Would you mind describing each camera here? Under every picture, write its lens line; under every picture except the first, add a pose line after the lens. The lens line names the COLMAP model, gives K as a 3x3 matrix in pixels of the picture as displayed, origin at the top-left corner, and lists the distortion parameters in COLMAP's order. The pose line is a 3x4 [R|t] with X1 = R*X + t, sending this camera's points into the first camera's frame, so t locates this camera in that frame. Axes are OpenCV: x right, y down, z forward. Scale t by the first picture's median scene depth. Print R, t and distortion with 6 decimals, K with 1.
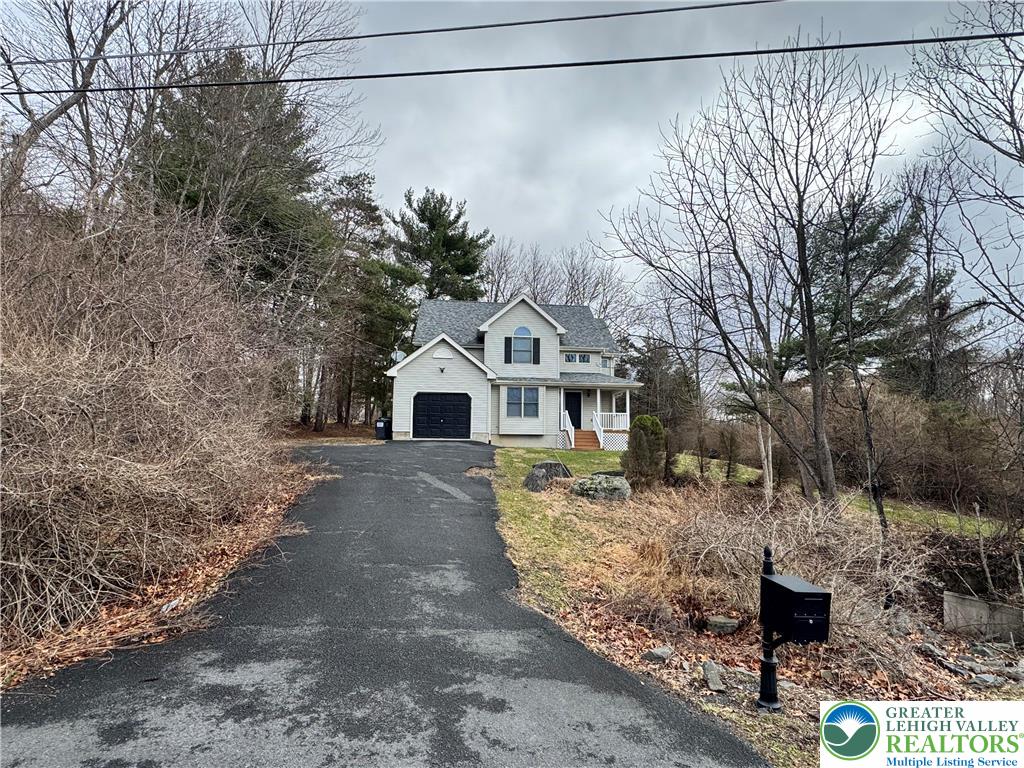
lens RADIAL K [[509.4, 0, 512.0], [0, 509.4, 384.0], [0, 0, 1]] dist [0.000286, 0.000006]
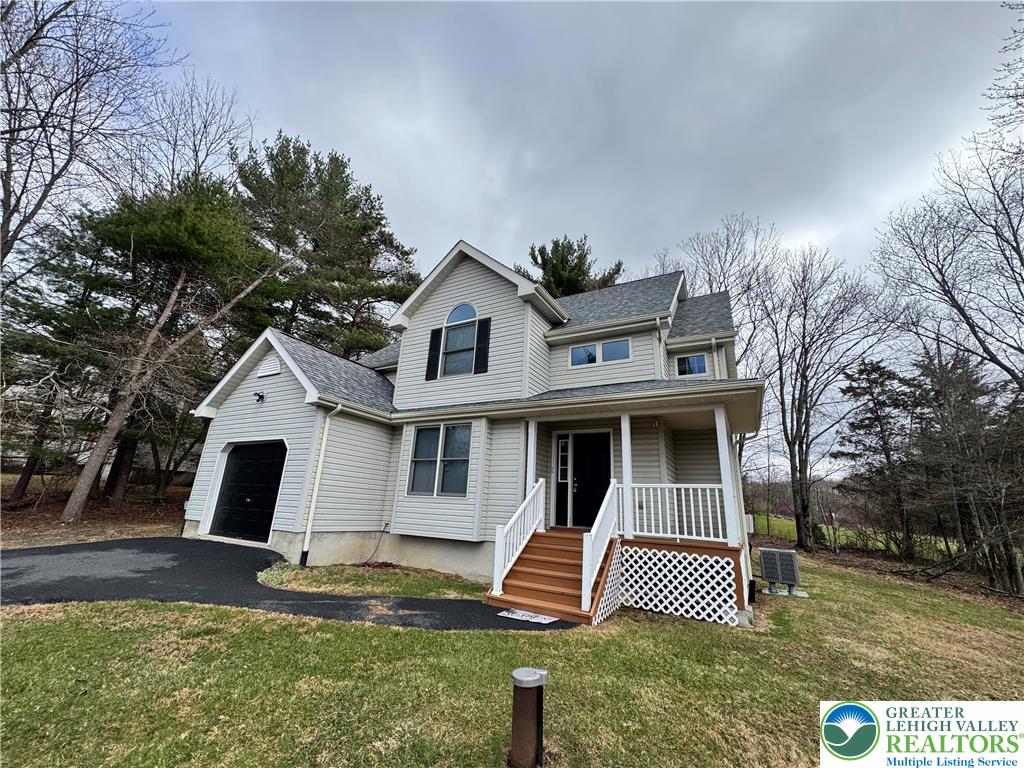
lens RADIAL K [[408.4, 0, 512.0], [0, 408.4, 384.0], [0, 0, 1]] dist [0.001557, 0.000037]
pose [[0.818817, -0.144497, -0.555571, 0.271277], [0.023289, 0.975367, -0.219356, 0.050024], [0.573582, 0.166673, 0.802012, 0.738624]]
